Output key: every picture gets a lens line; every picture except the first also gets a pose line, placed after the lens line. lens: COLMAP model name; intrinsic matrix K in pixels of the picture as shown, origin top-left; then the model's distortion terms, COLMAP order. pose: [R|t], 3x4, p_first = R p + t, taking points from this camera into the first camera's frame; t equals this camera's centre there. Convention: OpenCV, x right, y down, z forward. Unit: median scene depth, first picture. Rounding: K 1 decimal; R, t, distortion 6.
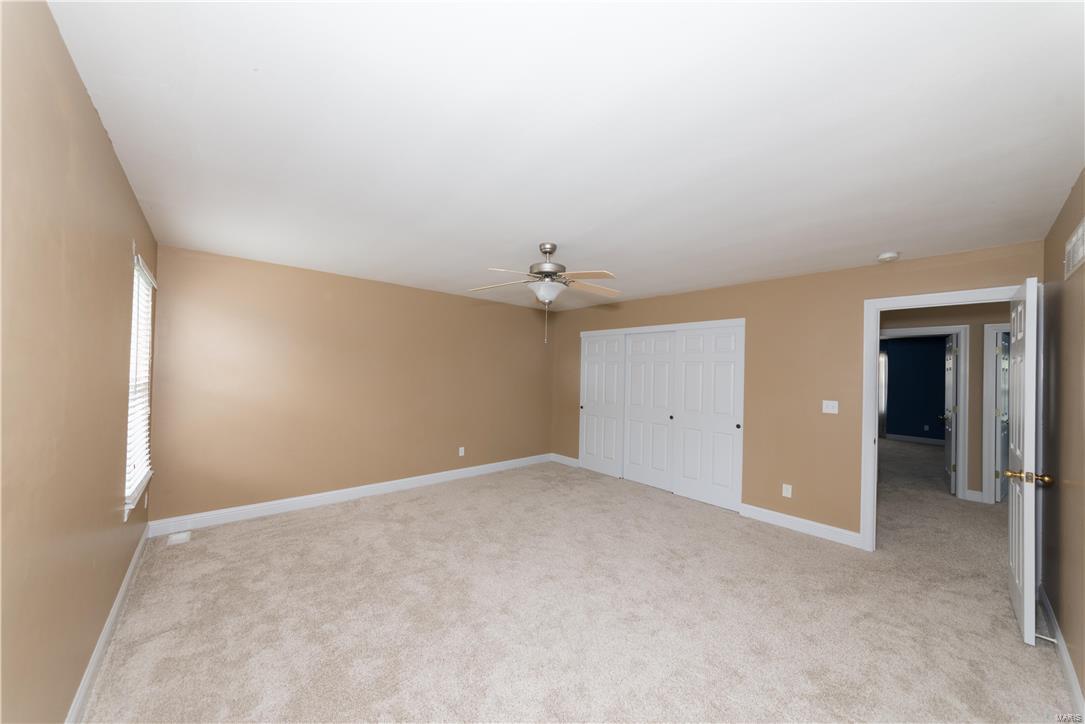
lens RADIAL K [[376.8, 0, 547.4], [0, 376.8, 367.6], [0, 0, 1]] dist [-0.003892, -0.000163]
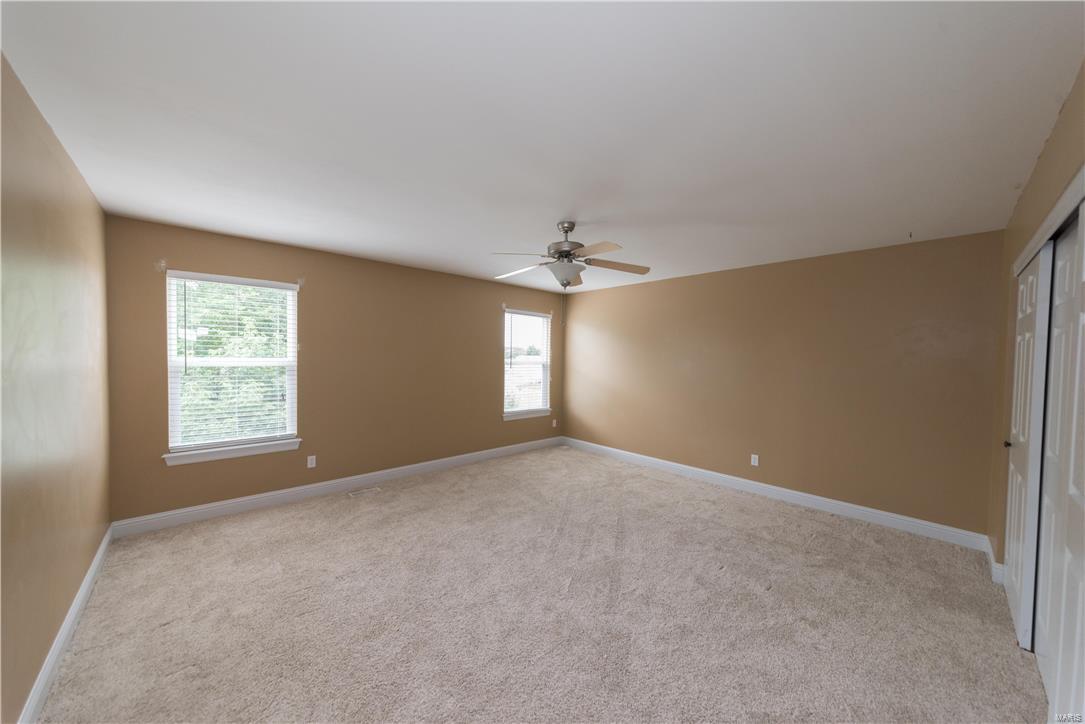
lens RADIAL K [[376.8, 0, 547.4], [0, 376.8, 367.6], [0, 0, 1]] dist [-0.003892, -0.000163]
pose [[0.022817, 0.010056, -0.999689, 0.731289], [-0.001277, 0.999949, 0.010029, 0.022715], [0.999739, 0.001047, 0.022828, 0.695136]]
